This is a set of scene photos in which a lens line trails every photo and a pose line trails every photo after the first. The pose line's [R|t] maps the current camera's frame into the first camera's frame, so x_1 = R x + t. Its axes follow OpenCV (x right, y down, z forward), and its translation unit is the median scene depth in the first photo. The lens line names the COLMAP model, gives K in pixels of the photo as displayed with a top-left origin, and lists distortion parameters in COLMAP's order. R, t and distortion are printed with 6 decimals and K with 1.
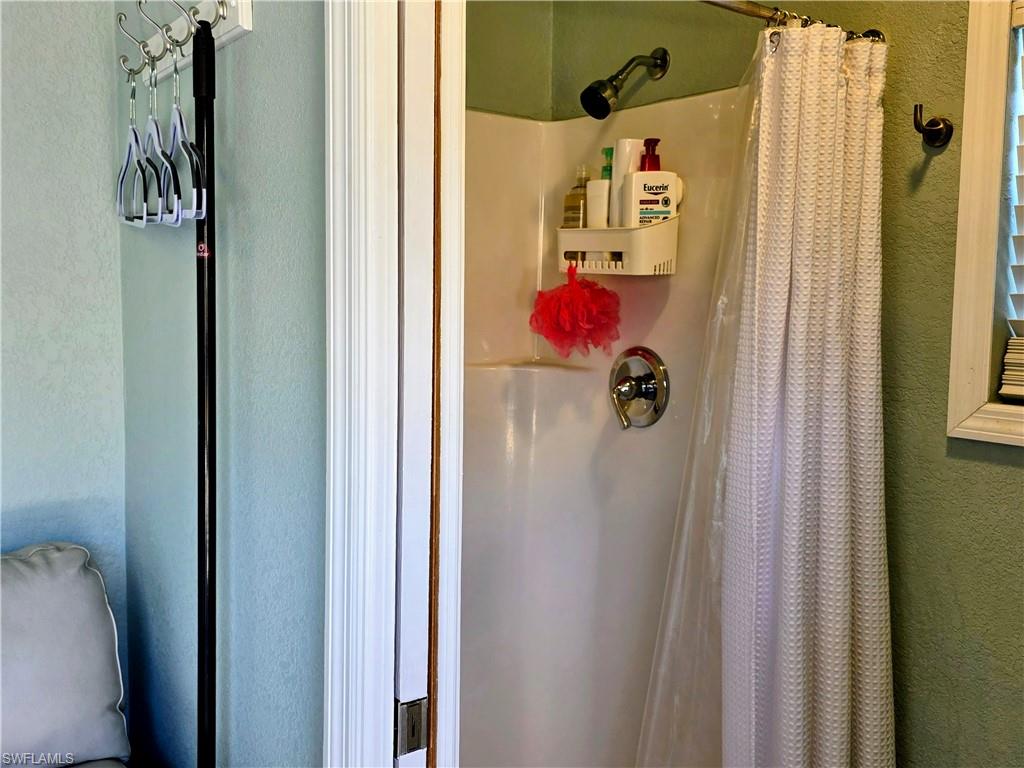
lens RADIAL K [[1065.6, 0, 512.0], [0, 1065.6, 384.0], [0, 0, 1]] dist [0.008994, 0.009866]
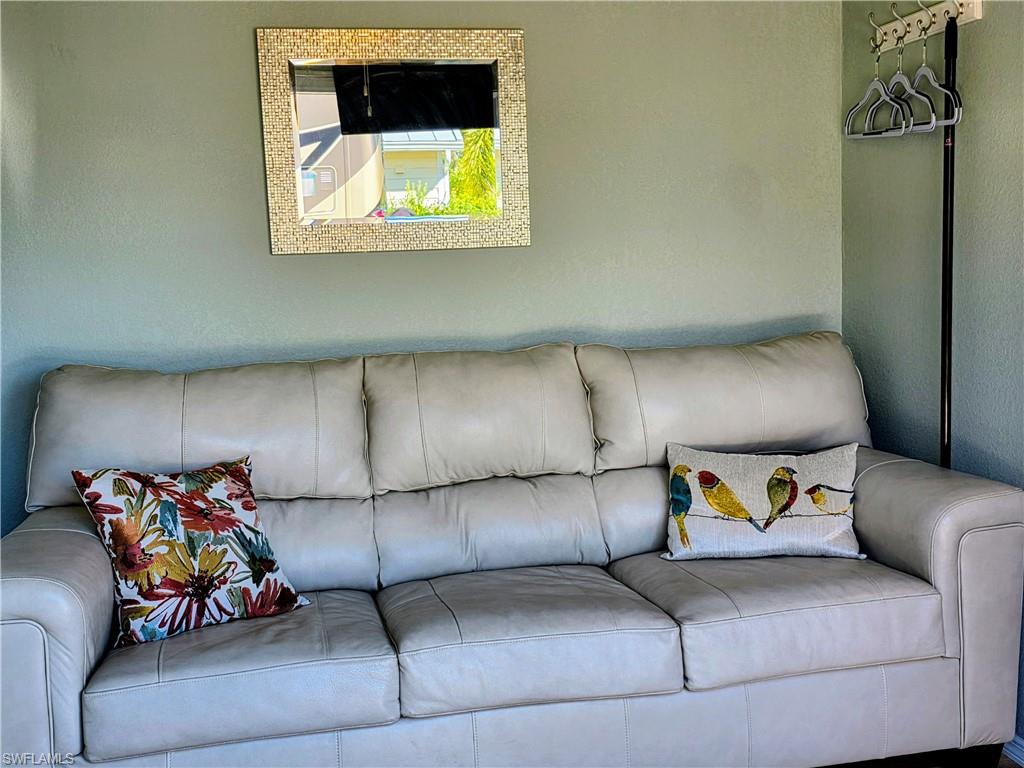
lens RADIAL K [[1102.0, 0, 512.0], [0, 1102.0, 384.0], [0, 0, 1]] dist [-0.005763, -0.005603]
pose [[0.904483, -0.002549, -0.426502, -0.161593], [0.023734, 0.998733, 0.044364, 0.188301], [0.425849, -0.050249, 0.903398, -1.050930]]
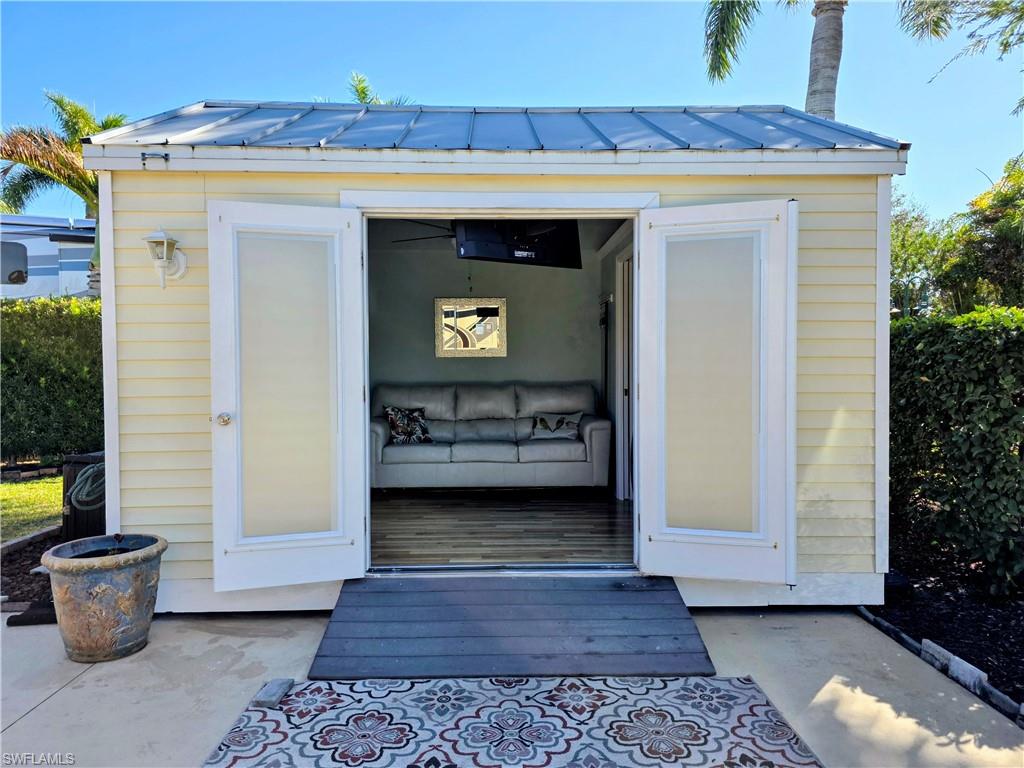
lens RADIAL K [[704.8, 0, 512.0], [0, 704.8, 384.0], [0, 0, 1]] dist [-0.002411, -0.001671]
pose [[0.817050, -0.012879, -0.576423, 1.863890], [-0.018830, 0.998621, -0.049002, 0.447585], [0.576259, 0.050892, 0.815681, -3.104216]]
